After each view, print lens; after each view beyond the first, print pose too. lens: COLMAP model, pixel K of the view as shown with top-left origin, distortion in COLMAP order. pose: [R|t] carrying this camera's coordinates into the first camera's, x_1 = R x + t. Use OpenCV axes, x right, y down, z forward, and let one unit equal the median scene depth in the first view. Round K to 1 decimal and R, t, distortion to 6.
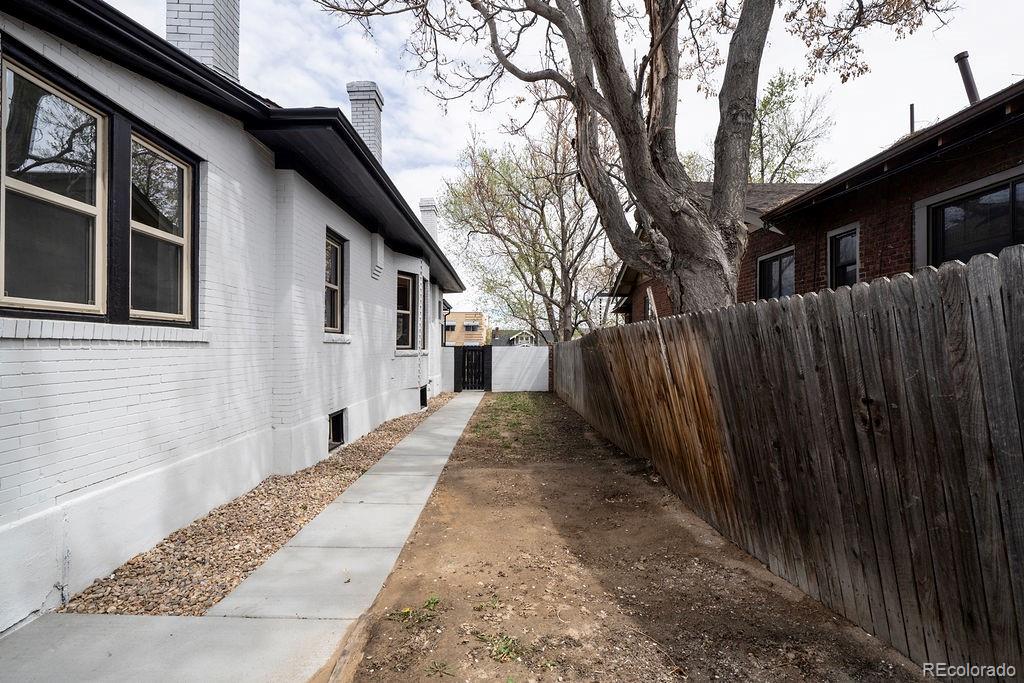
lens RADIAL K [[454.2, 0, 497.4], [0, 454.2, 345.7], [0, 0, 1]] dist [0.000602, 0.000133]
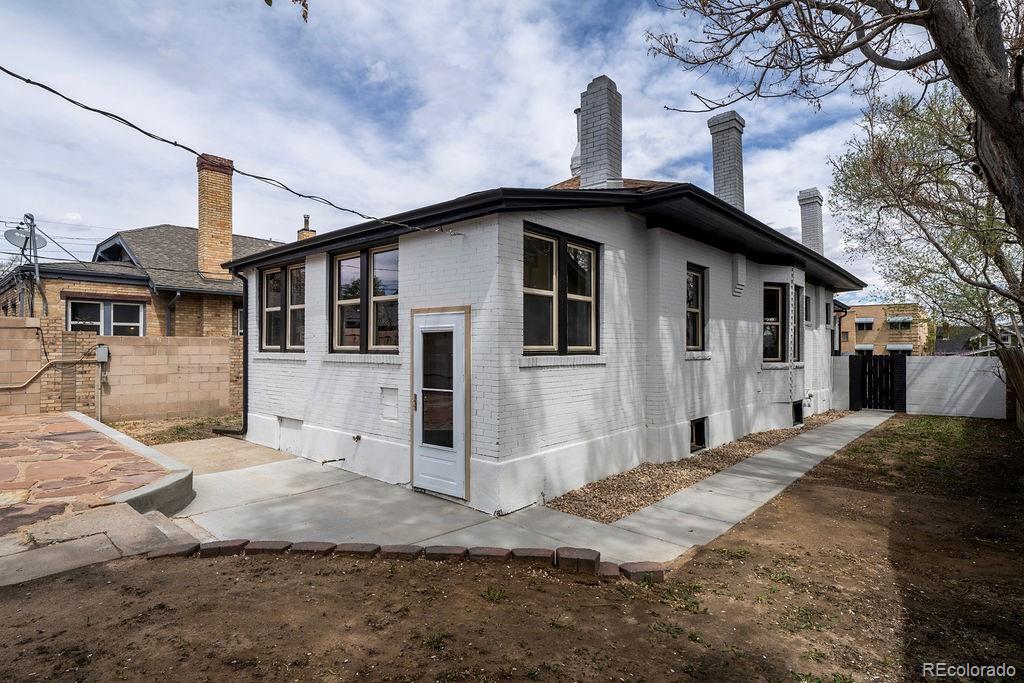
lens RADIAL K [[511.2, 0, 512.0], [0, 511.2, 341.5], [0, 0, 1]] dist [-0.000629, -0.001332]
pose [[0.748597, -0.010925, -0.662935, 0.210065], [0.003978, 0.999920, -0.011986, -0.051067], [0.663014, 0.006336, 0.748581, -0.389966]]
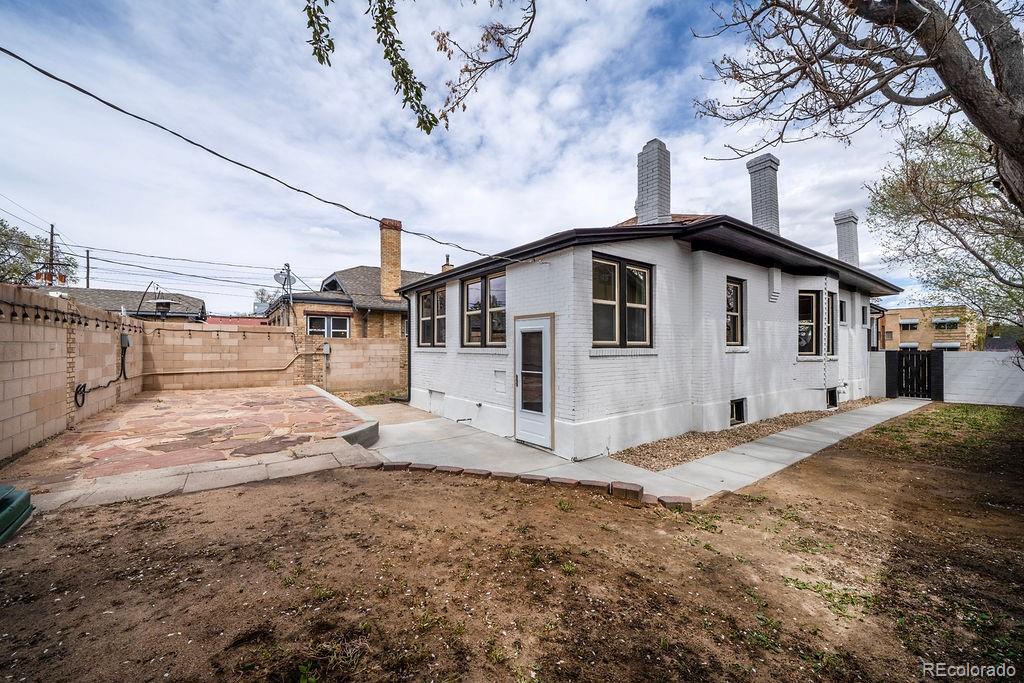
lens RADIAL K [[378.8, 0, 512.0], [0, 378.8, 341.5], [0, 0, 1]] dist [-0.008491, 0.000059]
pose [[0.589031, -0.015000, -0.807971, 0.275822], [0.005470, 0.999879, -0.014576, -0.037091], [0.808092, 0.004166, 0.589042, -0.413856]]
